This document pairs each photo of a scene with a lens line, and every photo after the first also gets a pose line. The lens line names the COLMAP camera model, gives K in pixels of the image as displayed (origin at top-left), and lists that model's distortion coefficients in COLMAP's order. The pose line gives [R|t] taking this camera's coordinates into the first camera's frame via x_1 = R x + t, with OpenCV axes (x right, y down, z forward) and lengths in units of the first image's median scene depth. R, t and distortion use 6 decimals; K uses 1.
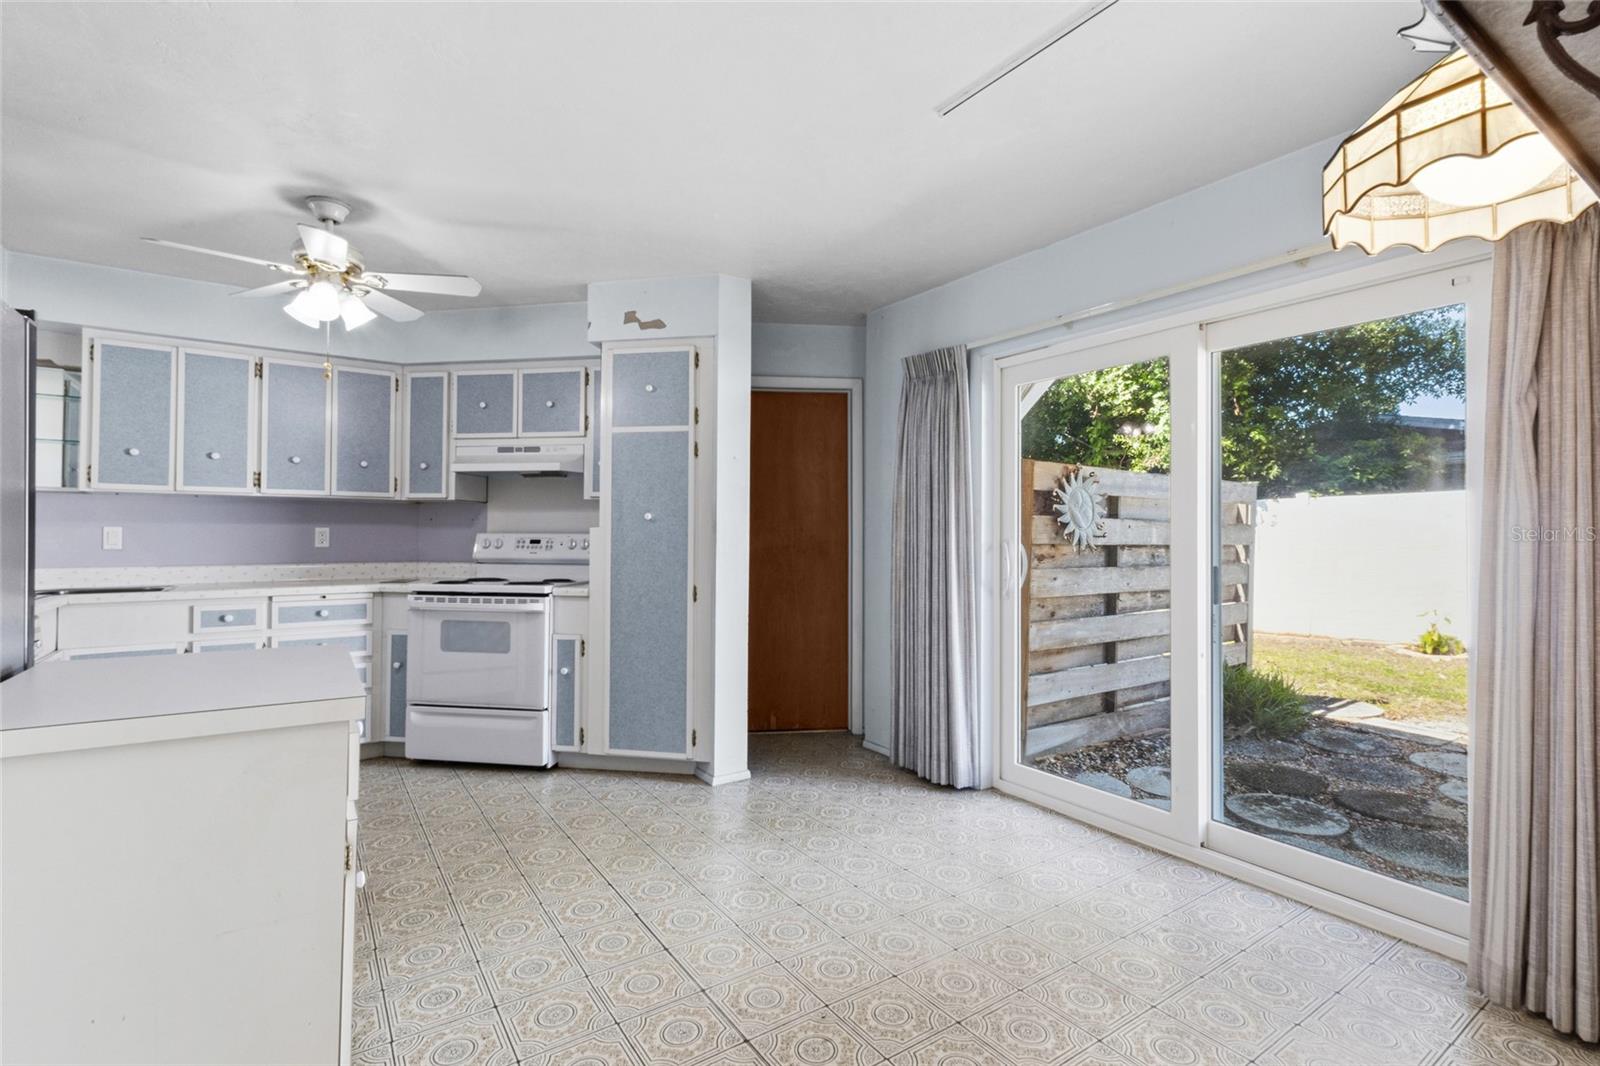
lens RADIAL K [[740.9, 0, 800.1], [0, 740.9, 525.4], [0, 0, 1]] dist [0.001784, 0.000731]
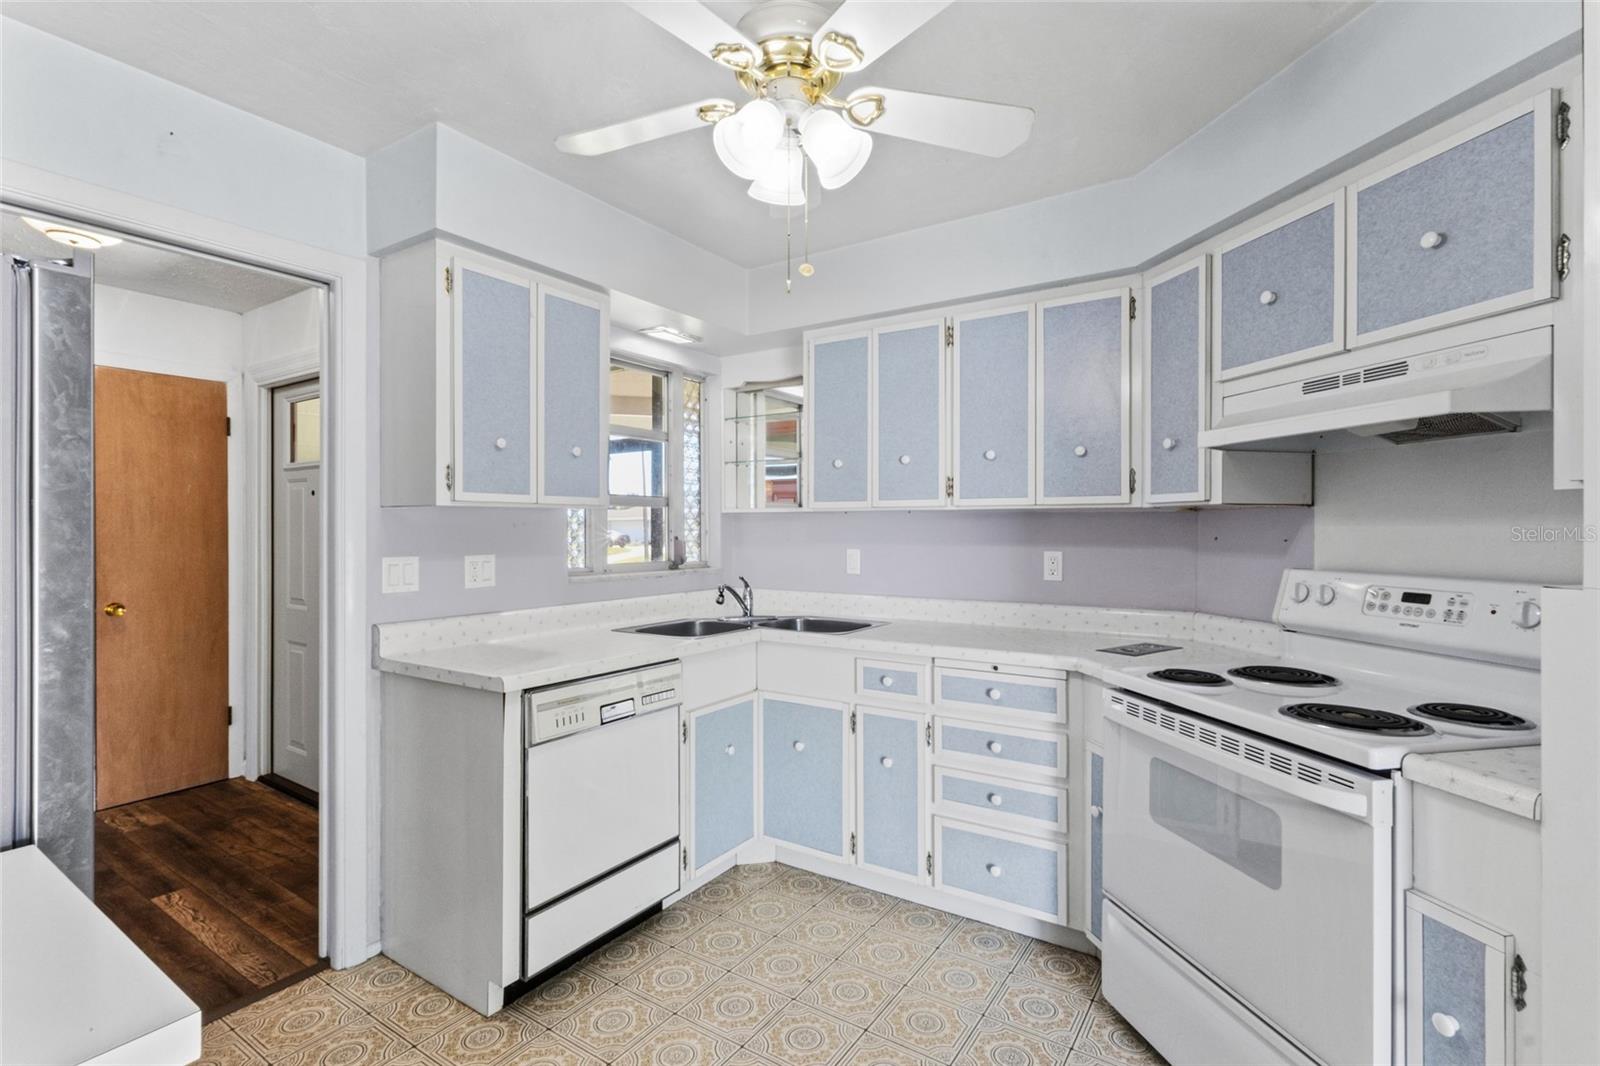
lens RADIAL K [[740.9, 0, 800.1], [0, 740.9, 525.4], [0, 0, 1]] dist [0.001784, 0.000731]
pose [[0.366699, -0.008220, -0.930303, -0.105513], [0.014922, 0.999884, -0.002953, -0.023072], [0.930220, -0.012799, 0.366779, 0.559837]]
